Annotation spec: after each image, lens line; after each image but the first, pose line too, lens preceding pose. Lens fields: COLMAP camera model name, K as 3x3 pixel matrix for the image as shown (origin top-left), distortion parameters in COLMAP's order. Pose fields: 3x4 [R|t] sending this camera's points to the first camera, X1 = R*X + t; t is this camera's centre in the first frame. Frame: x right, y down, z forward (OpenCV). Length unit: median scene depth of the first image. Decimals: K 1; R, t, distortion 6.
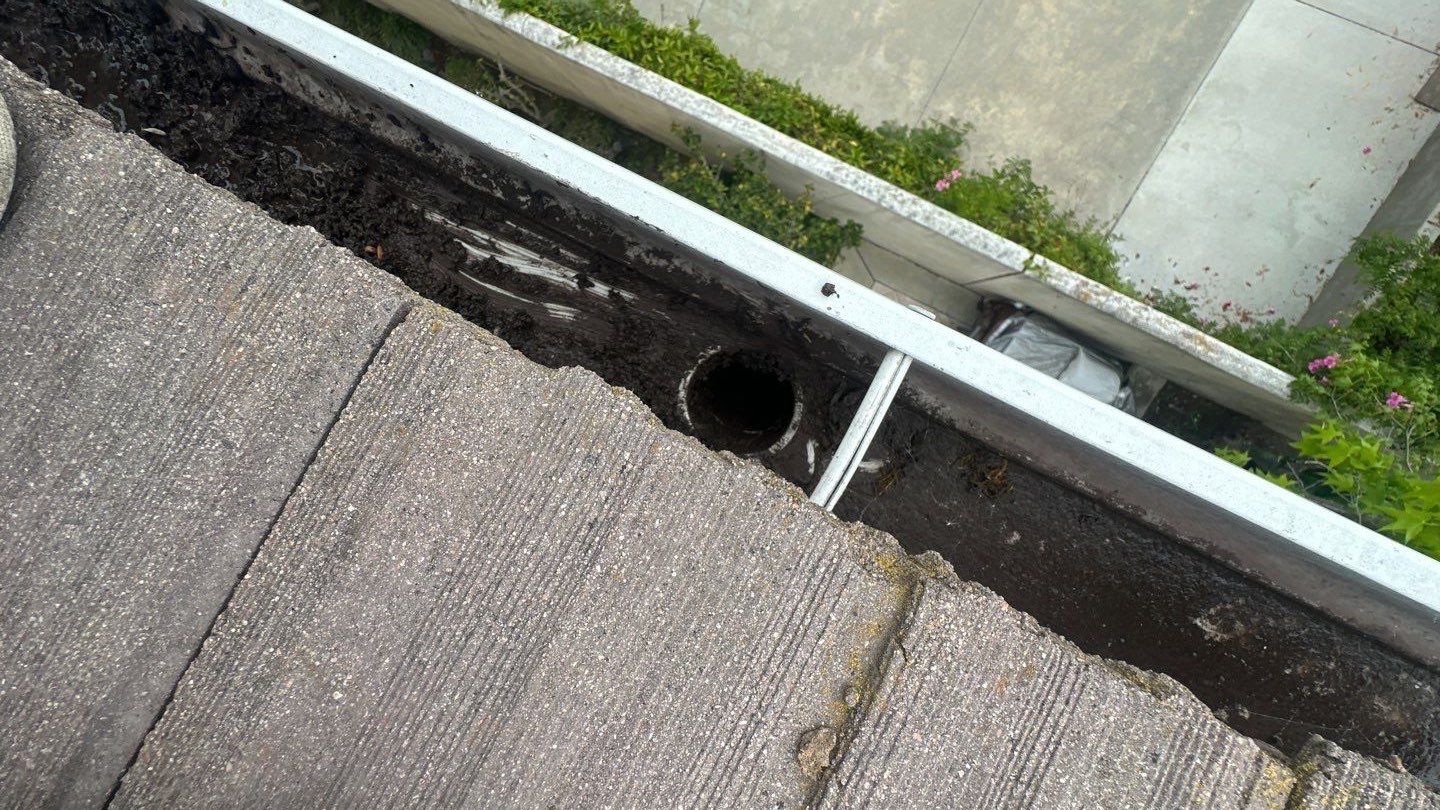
lens RADIAL K [[581.7, 0, 720.0], [0, 581.7, 404.6], [0, 0, 1]] dist [0.001498, 0.000017]
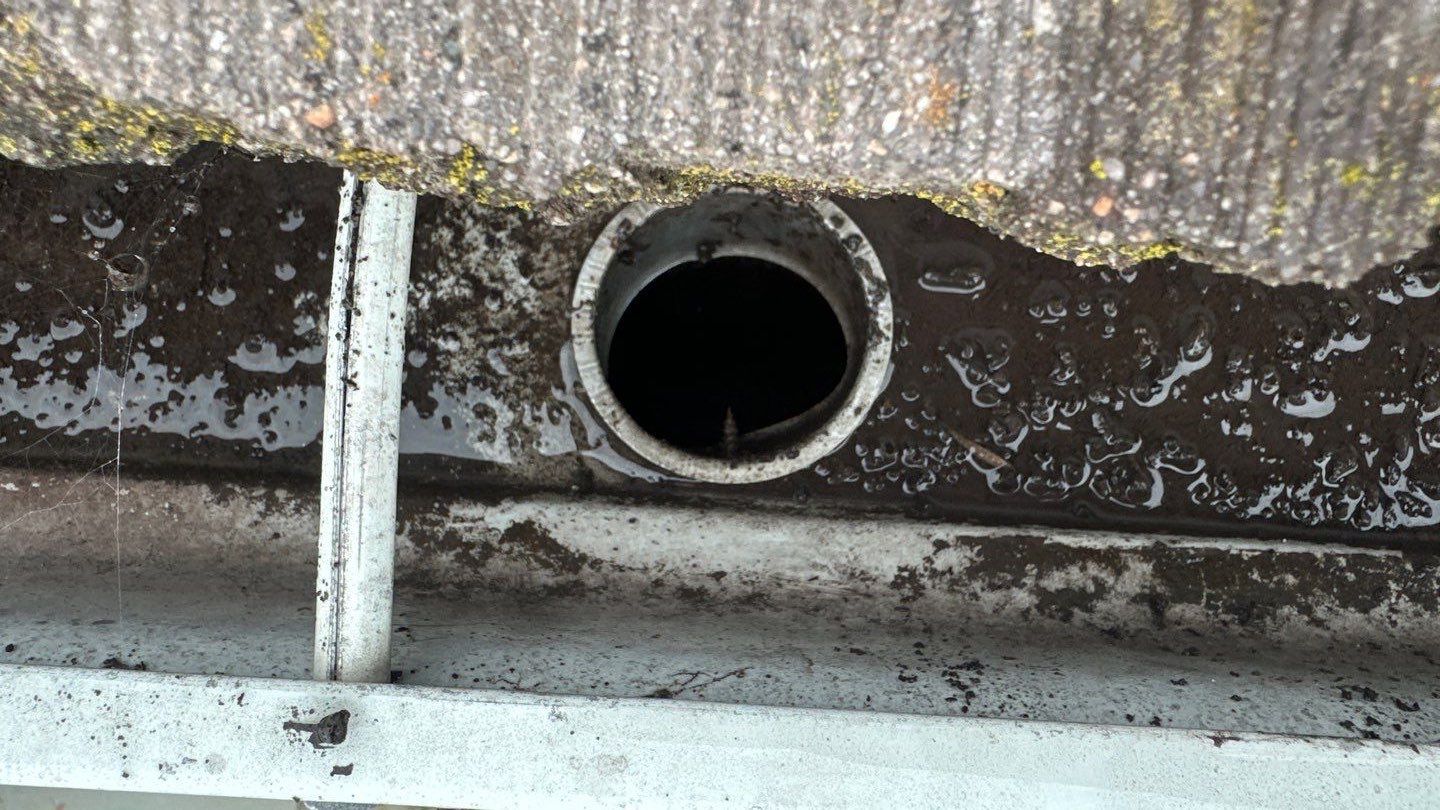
lens RADIAL K [[1105.9, 0, 719.5], [0, 1105.9, 404.3], [0, 0, 1]] dist [-0.002941, -0.039271]
pose [[-0.916731, 0.386562, 0.100869, -0.025018], [-0.395450, -0.913910, -0.091583, 0.037606], [0.056783, -0.123846, 0.990676, 0.524478]]
